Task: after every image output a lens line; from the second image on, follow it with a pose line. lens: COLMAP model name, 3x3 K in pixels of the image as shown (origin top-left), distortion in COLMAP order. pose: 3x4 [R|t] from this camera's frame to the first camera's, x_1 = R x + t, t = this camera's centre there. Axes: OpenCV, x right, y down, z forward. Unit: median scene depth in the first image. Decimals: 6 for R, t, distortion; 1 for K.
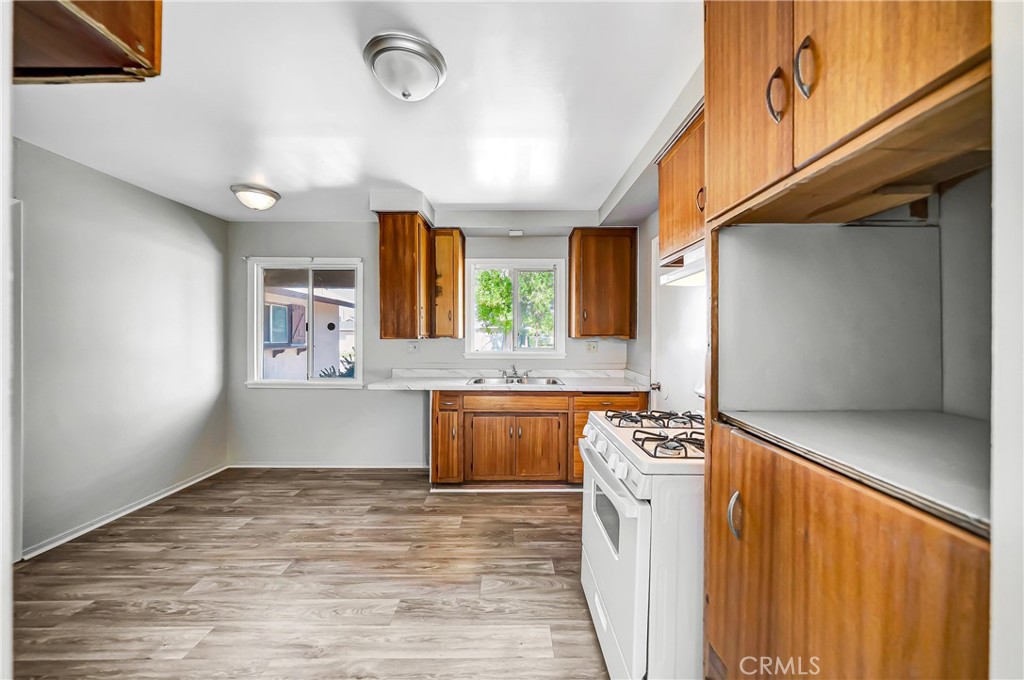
lens RADIAL K [[367.0, 0, 514.6], [0, 367.0, 330.3], [0, 0, 1]] dist [-0.002212, -0.000232]
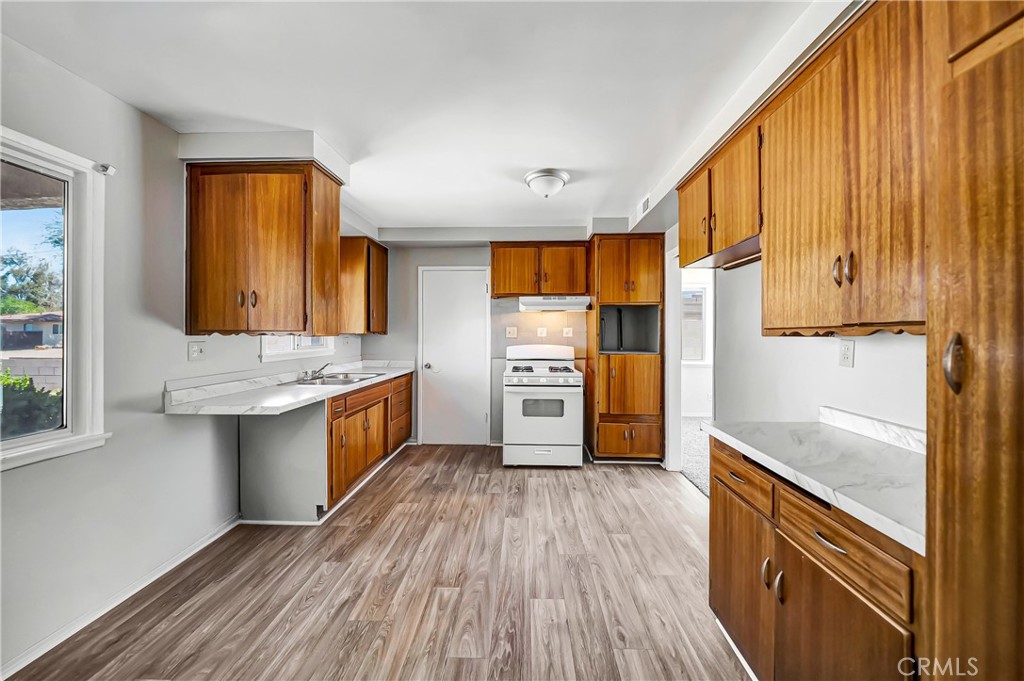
lens RADIAL K [[367.0, 0, 514.6], [0, 367.0, 330.8], [0, 0, 1]] dist [-0.002212, -0.000232]
pose [[0.039032, 0.003350, 0.999232, -1.348272], [-0.010963, 0.999936, -0.002924, 0.012167], [-0.999178, -0.010841, 0.039066, 0.714721]]
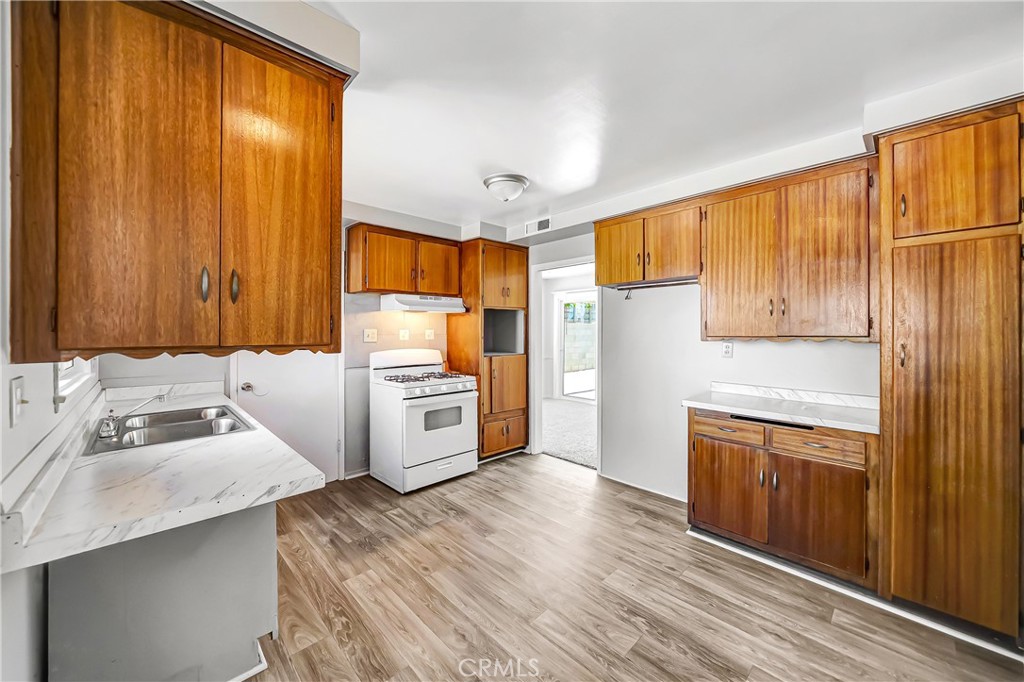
lens RADIAL K [[387.9, 0, 517.2], [0, 387.9, 328.7], [0, 0, 1]] dist [-0.001571, -0.000211]
pose [[-0.693307, -0.001366, 0.720641, -1.088254], [-0.009655, 0.999926, -0.007394, -0.007254], [-0.720577, -0.012085, -0.693269, 1.475617]]
